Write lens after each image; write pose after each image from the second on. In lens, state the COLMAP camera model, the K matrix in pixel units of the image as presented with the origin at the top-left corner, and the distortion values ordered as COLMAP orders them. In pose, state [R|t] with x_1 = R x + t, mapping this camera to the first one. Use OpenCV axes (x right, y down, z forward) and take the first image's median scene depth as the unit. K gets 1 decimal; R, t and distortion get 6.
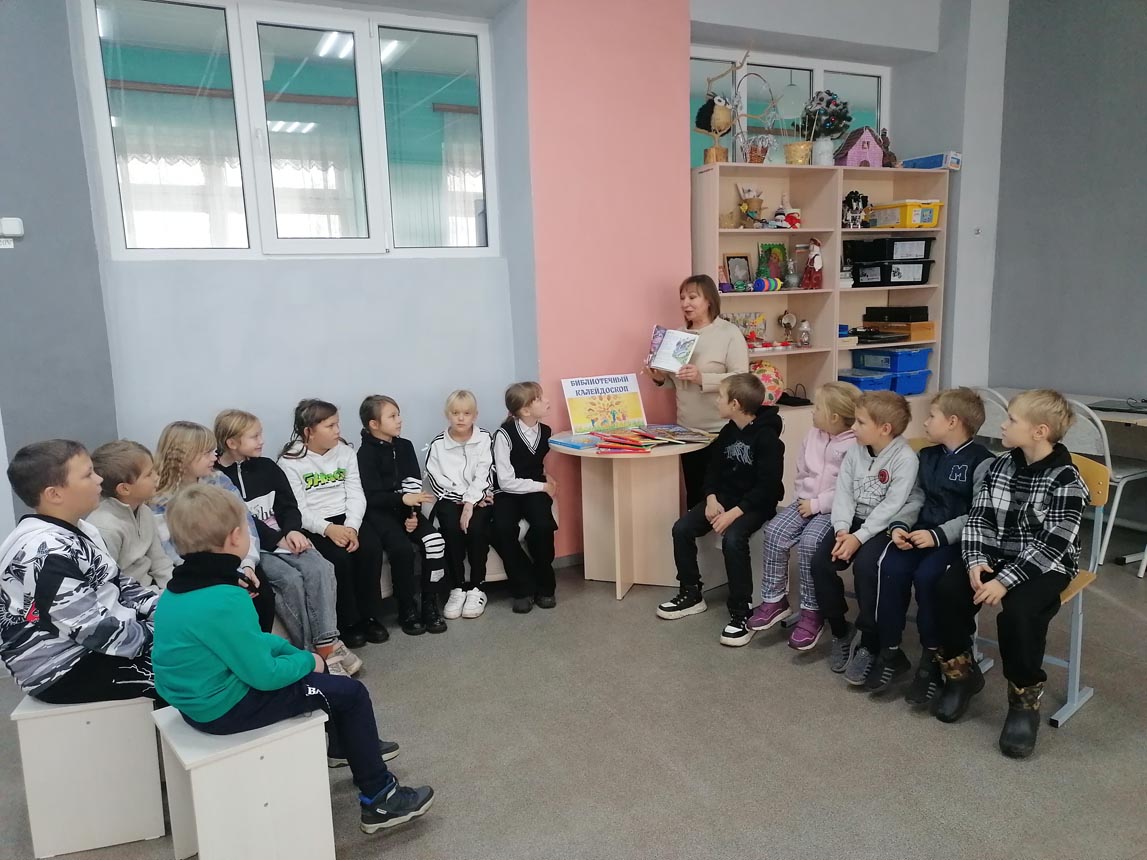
lens RADIAL K [[857.3, 0, 574.5], [0, 857.3, 426.9], [0, 0, 1]] dist [0.058156, -0.026974]
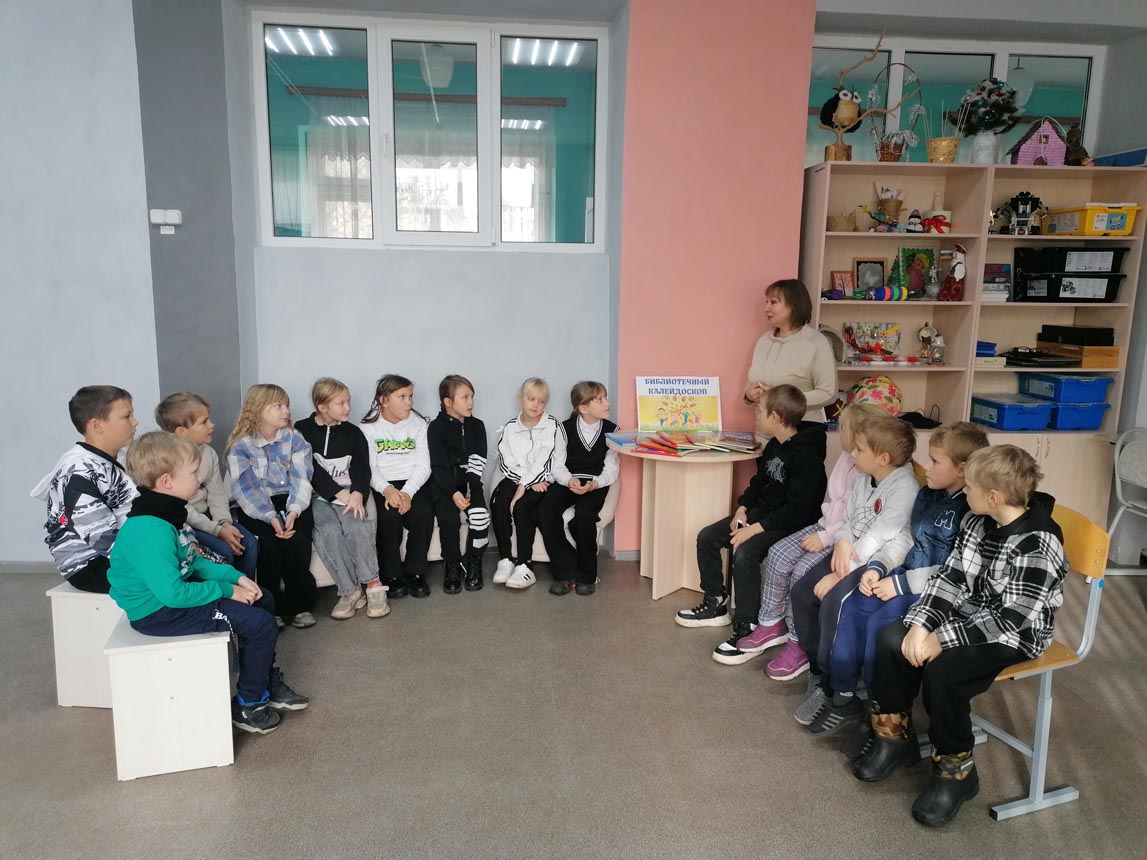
lens RADIAL K [[857.3, 0, 575.5], [0, 857.3, 427.8], [0, 0, 1]] dist [0.058156, -0.026974]
pose [[0.934266, 0.106019, -0.340451, 0.262106], [-0.102007, 0.994340, 0.029717, -0.017550], [0.341674, 0.006965, 0.939793, 0.021518]]
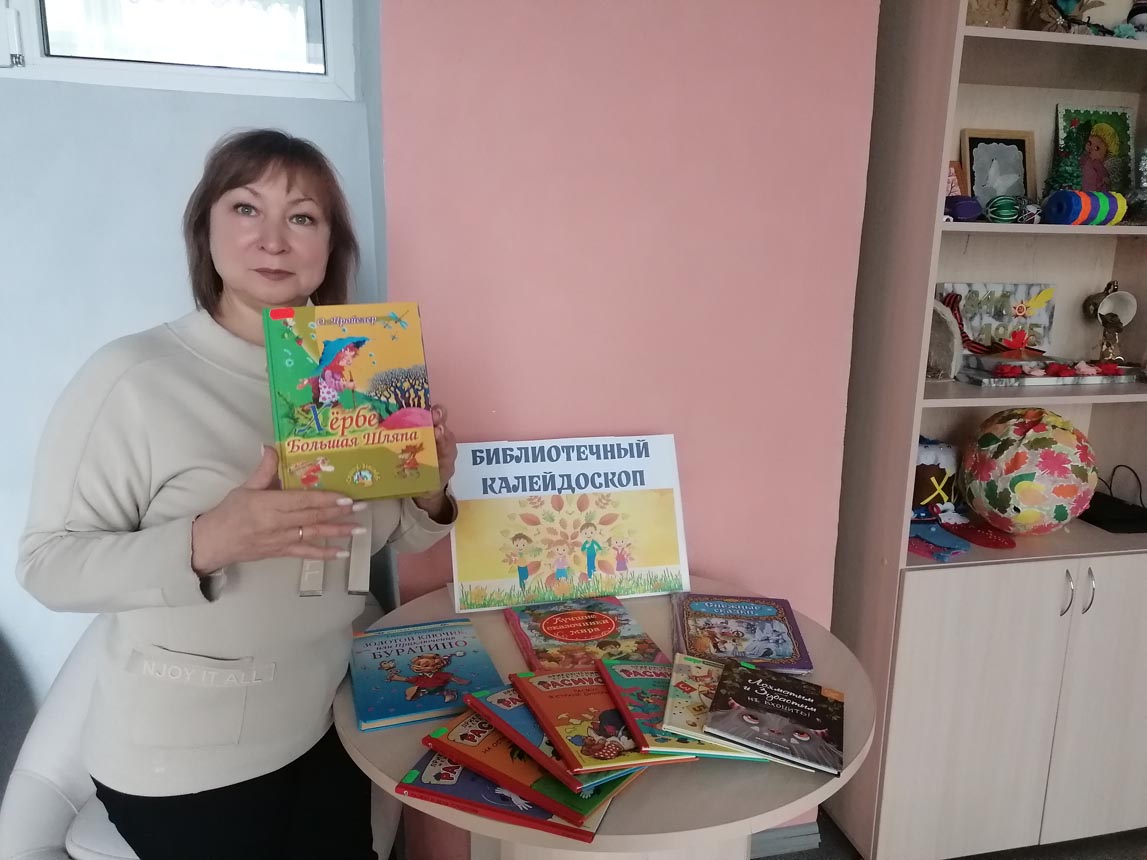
lens RADIAL K [[857.3, 0, 550.5], [0, 857.3, 423.8], [0, 0, 1]] dist [0.058156, -0.026974]
pose [[0.974601, 0.093878, -0.203321, 0.094717], [-0.084709, 0.994976, 0.053356, -0.082477], [0.207308, -0.034778, 0.977657, 0.644775]]
